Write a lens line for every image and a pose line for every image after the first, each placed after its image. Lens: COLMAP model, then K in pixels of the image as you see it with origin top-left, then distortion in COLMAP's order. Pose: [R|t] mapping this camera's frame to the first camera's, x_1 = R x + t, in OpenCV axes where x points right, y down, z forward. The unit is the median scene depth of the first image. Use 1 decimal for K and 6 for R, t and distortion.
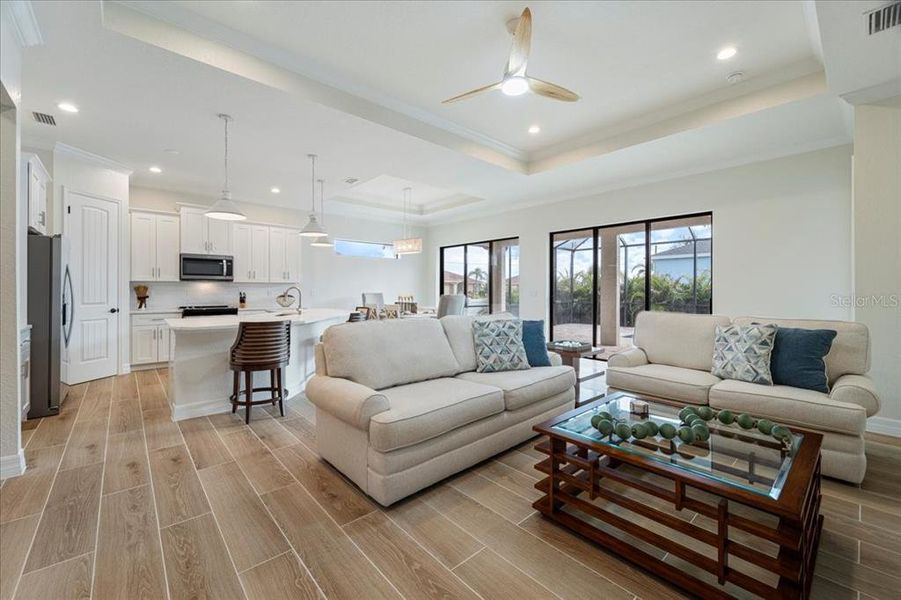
lens RADIAL K [[363.2, 0, 445.2], [0, 363.2, 290.8], [0, 0, 1]] dist [0.004182, -0.002469]
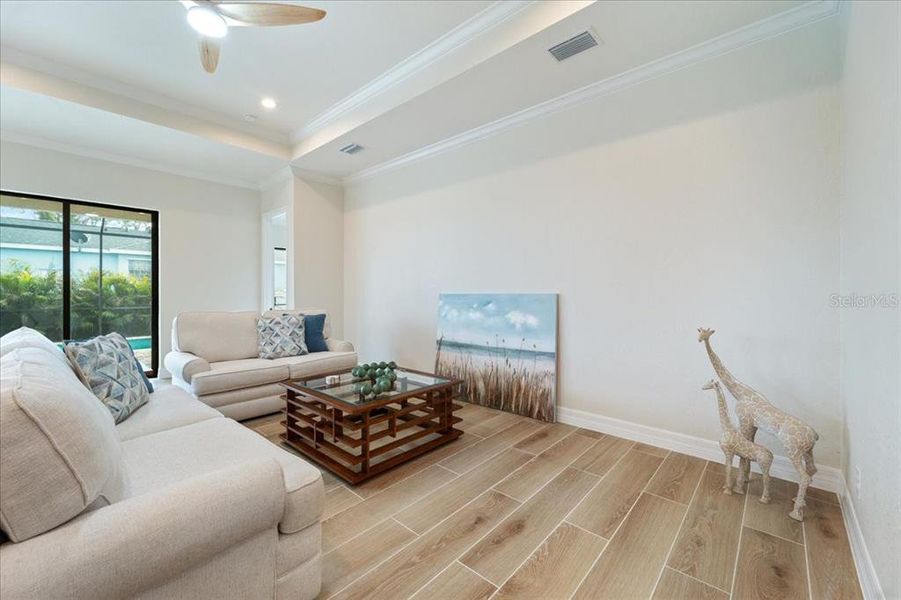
lens RADIAL K [[363.2, 0, 446.7], [0, 363.2, 294.7], [0, 0, 1]] dist [0.004182, -0.002469]
pose [[-0.108663, -0.007407, 0.994051, -0.308775], [0.002414, 0.999967, 0.007715, 0.003285], [-0.994076, 0.003237, -0.108642, 0.288864]]
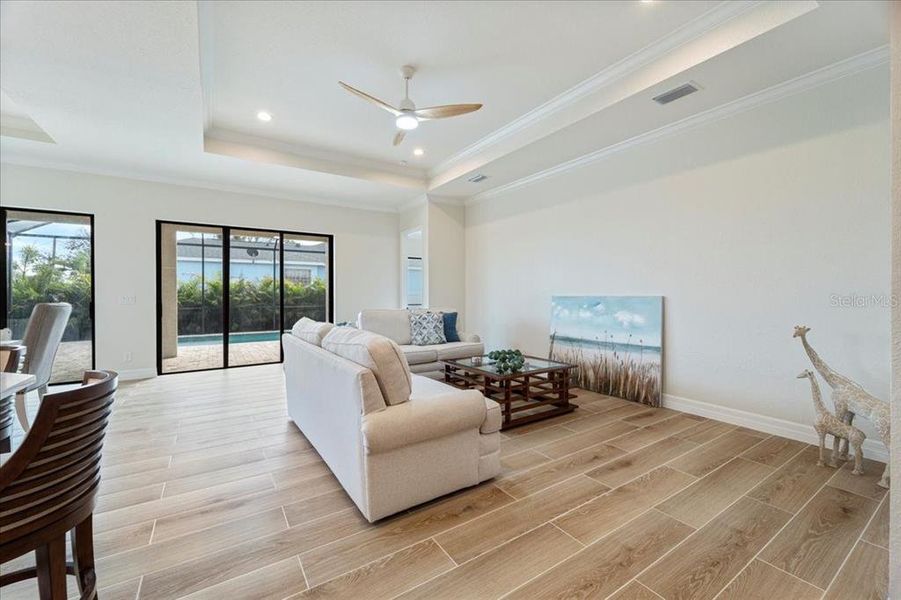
lens RADIAL K [[363.2, 0, 445.6], [0, 363.2, 295.8], [0, 0, 1]] dist [0.004182, -0.002469]
pose [[0.152293, -0.007512, 0.988307, -0.477156], [0.005651, 0.999961, 0.006730, -0.000841], [-0.988319, 0.004560, 0.152330, 0.344744]]
